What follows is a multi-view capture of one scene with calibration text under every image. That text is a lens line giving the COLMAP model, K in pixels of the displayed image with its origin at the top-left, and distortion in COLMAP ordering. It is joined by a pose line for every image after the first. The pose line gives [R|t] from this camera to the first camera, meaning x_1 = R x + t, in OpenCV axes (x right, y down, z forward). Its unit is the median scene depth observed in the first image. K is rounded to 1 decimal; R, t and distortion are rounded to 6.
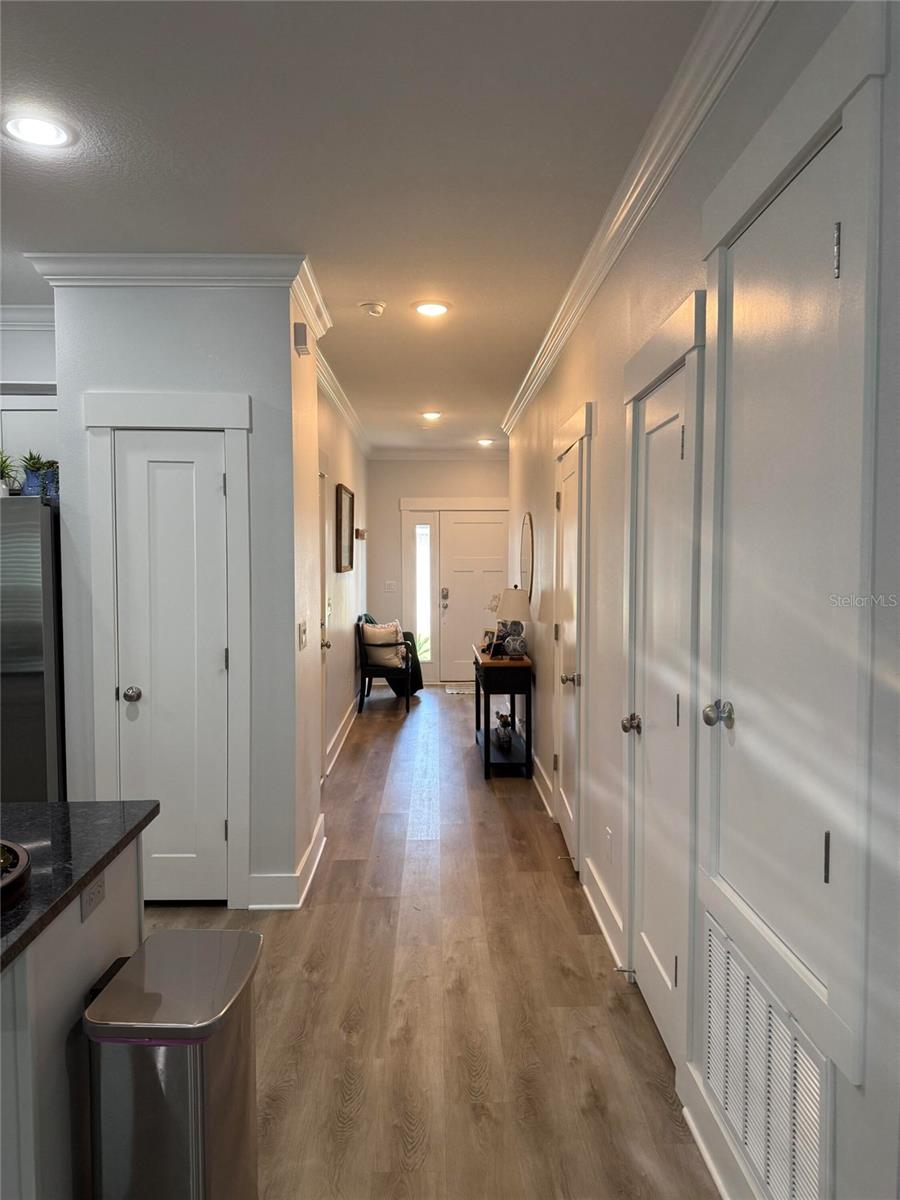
lens RADIAL K [[844.1, 0, 450.0], [0, 844.1, 600.0], [0, 0, 1]] dist [0.006035, -0.000169]
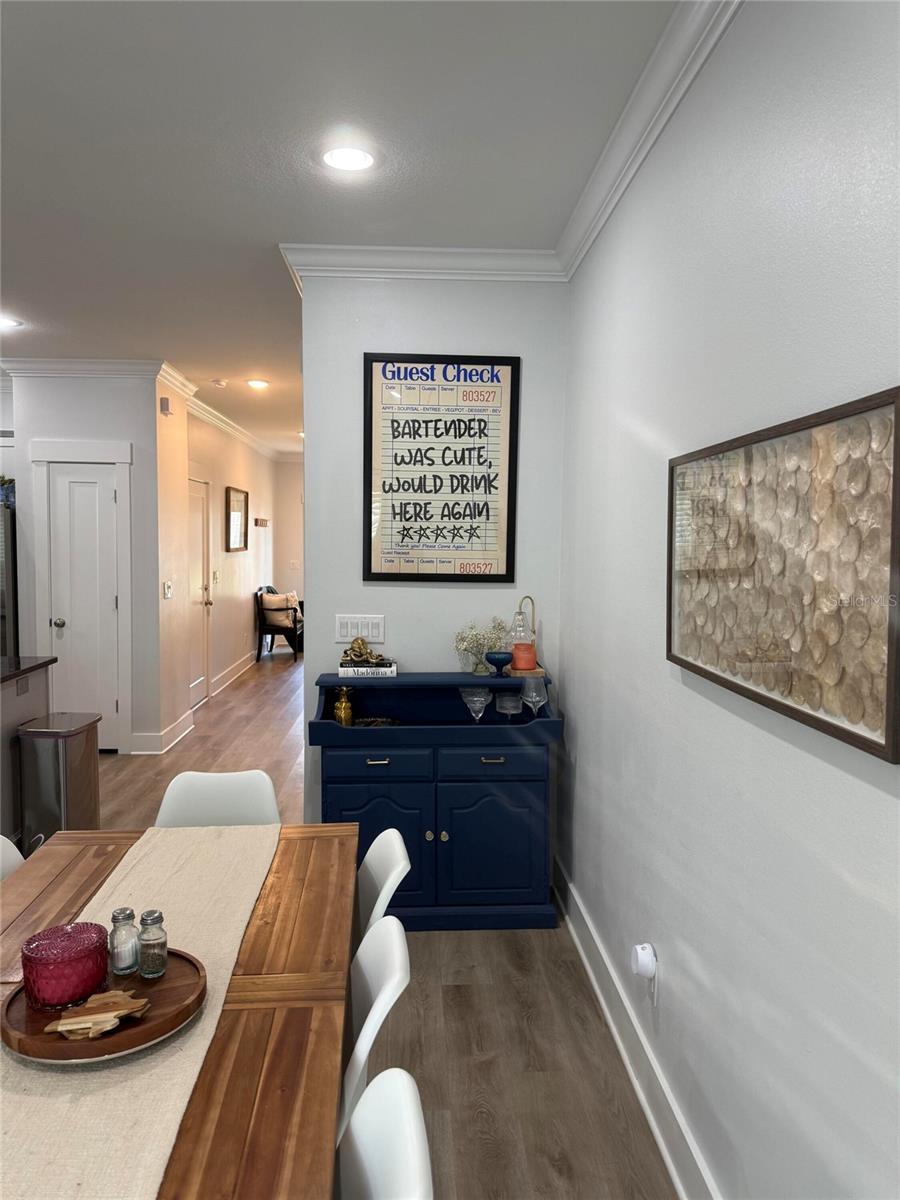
lens RADIAL K [[855.3, 0, 450.0], [0, 855.3, 600.0], [0, 0, 1]] dist [-0.009286, -0.002316]
pose [[0.999659, 0.010902, 0.023730, 0.341357], [-0.011343, 0.999765, 0.018493, 0.026586], [-0.023523, -0.018756, 0.999547, -0.674247]]
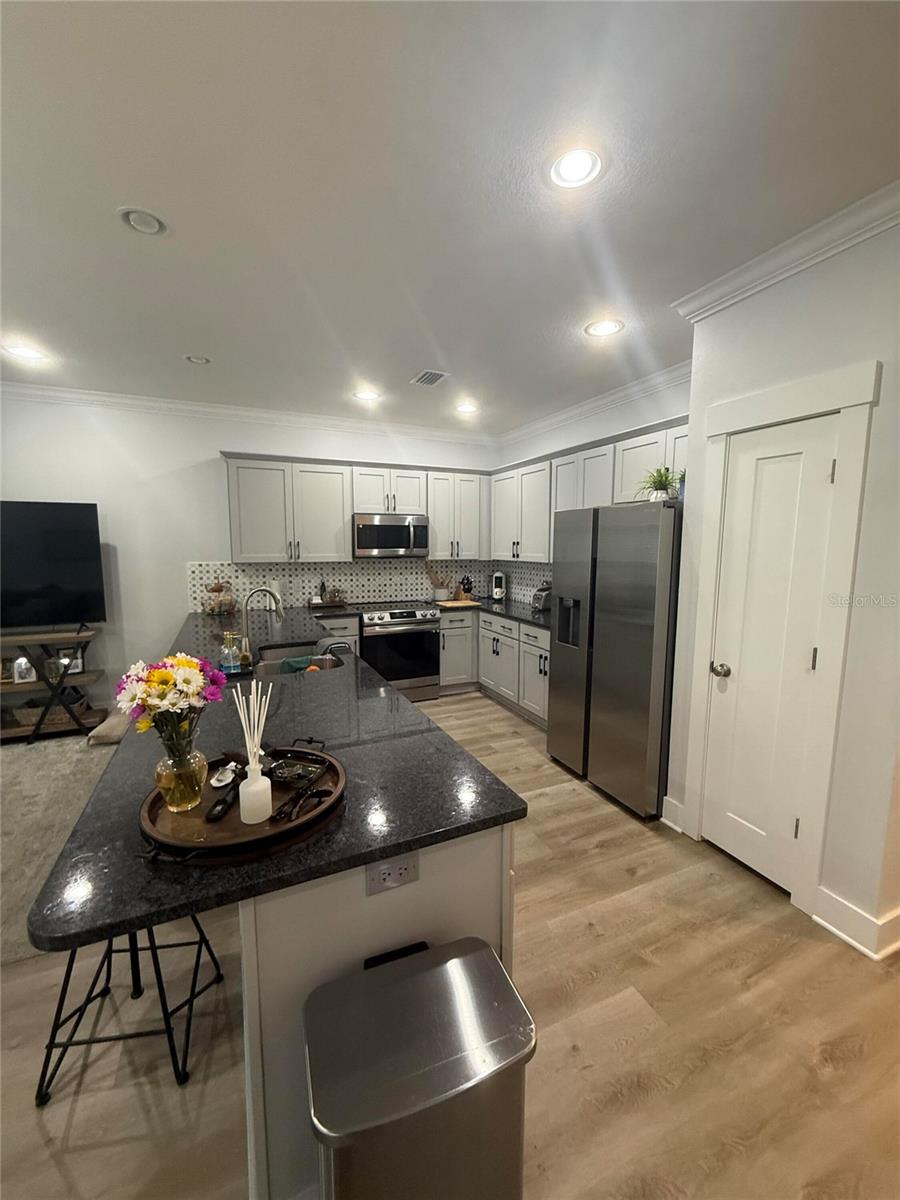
lens RADIAL K [[473.8, 0, 450.0], [0, 473.8, 600.0], [0, 0, 1]] dist [0.001093, 0.000014]
pose [[0.383554, 0.112877, -0.916594, 0.058223], [-0.045257, 0.993607, 0.103423, -0.032232], [0.922409, 0.001814, 0.386210, 0.407923]]
